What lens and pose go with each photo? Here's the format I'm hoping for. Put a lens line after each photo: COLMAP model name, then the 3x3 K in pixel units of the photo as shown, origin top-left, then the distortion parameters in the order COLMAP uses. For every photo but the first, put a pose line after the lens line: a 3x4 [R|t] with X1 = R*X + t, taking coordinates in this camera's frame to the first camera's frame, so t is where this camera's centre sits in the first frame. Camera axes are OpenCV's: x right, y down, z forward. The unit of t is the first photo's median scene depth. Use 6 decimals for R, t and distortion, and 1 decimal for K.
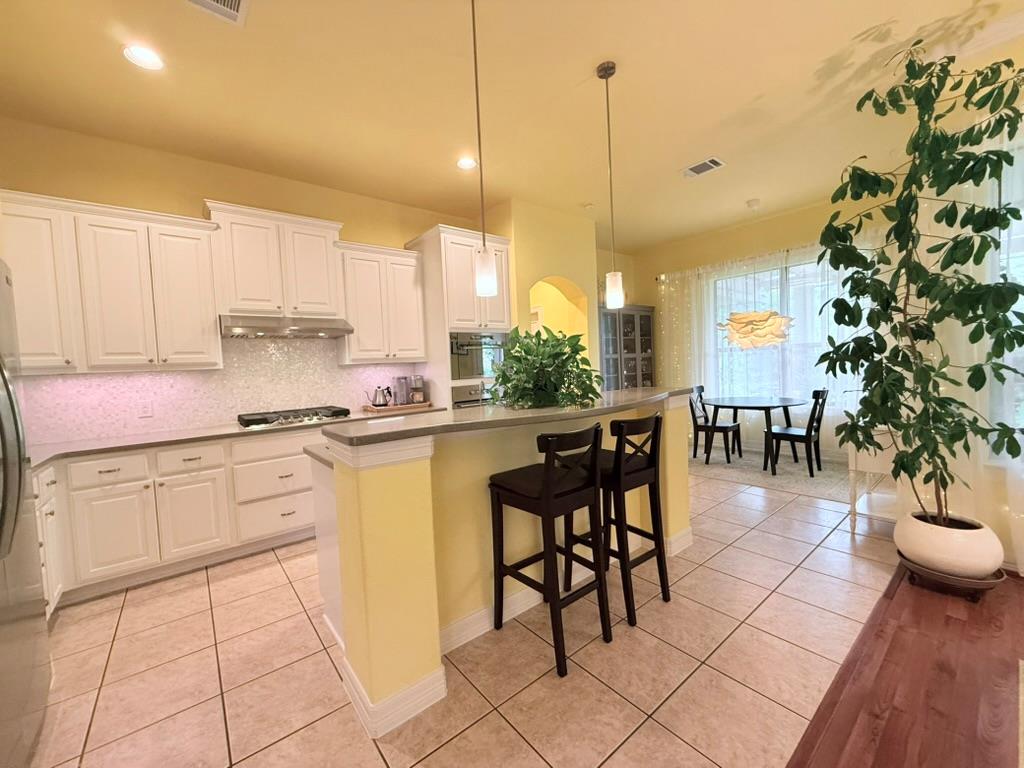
lens RADIAL K [[408.1, 0, 511.5], [0, 408.1, 382.7], [0, 0, 1]] dist [-0.006880, -0.000057]
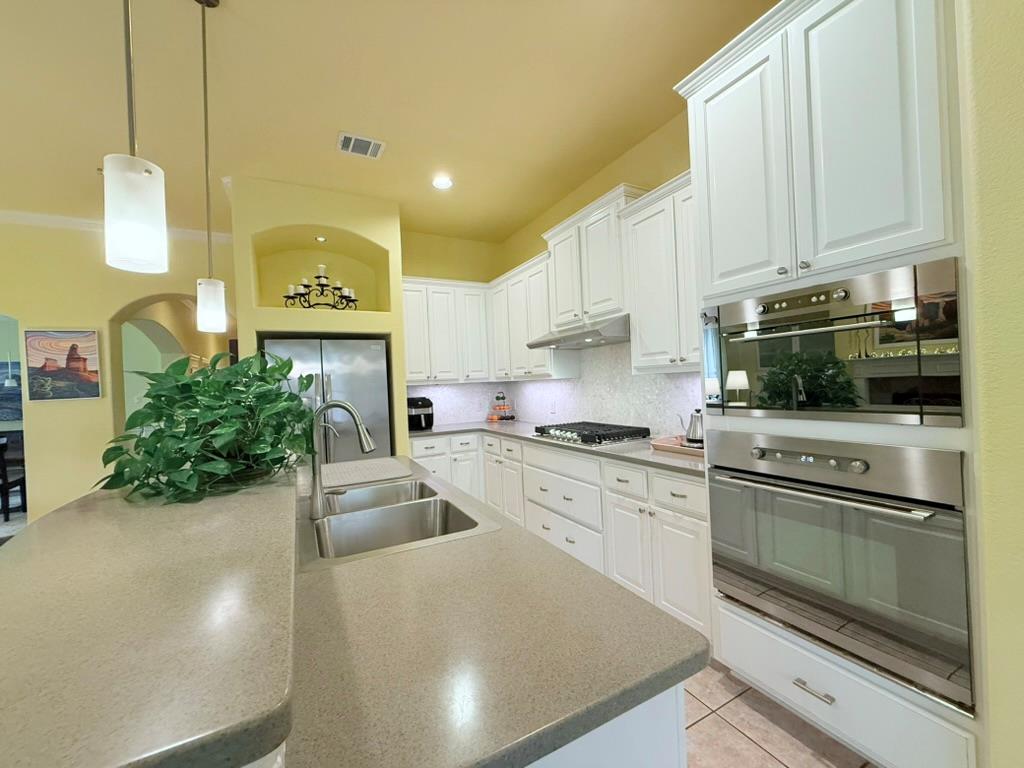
lens RADIAL K [[408.1, 0, 511.5], [0, 408.1, 386.0], [0, 0, 1]] dist [-0.006880, -0.000057]
pose [[-0.194697, 0.060634, -0.978988, 0.427194], [0.011509, 0.998160, 0.059533, -0.084266], [0.980796, 0.000323, -0.195036, 1.105546]]
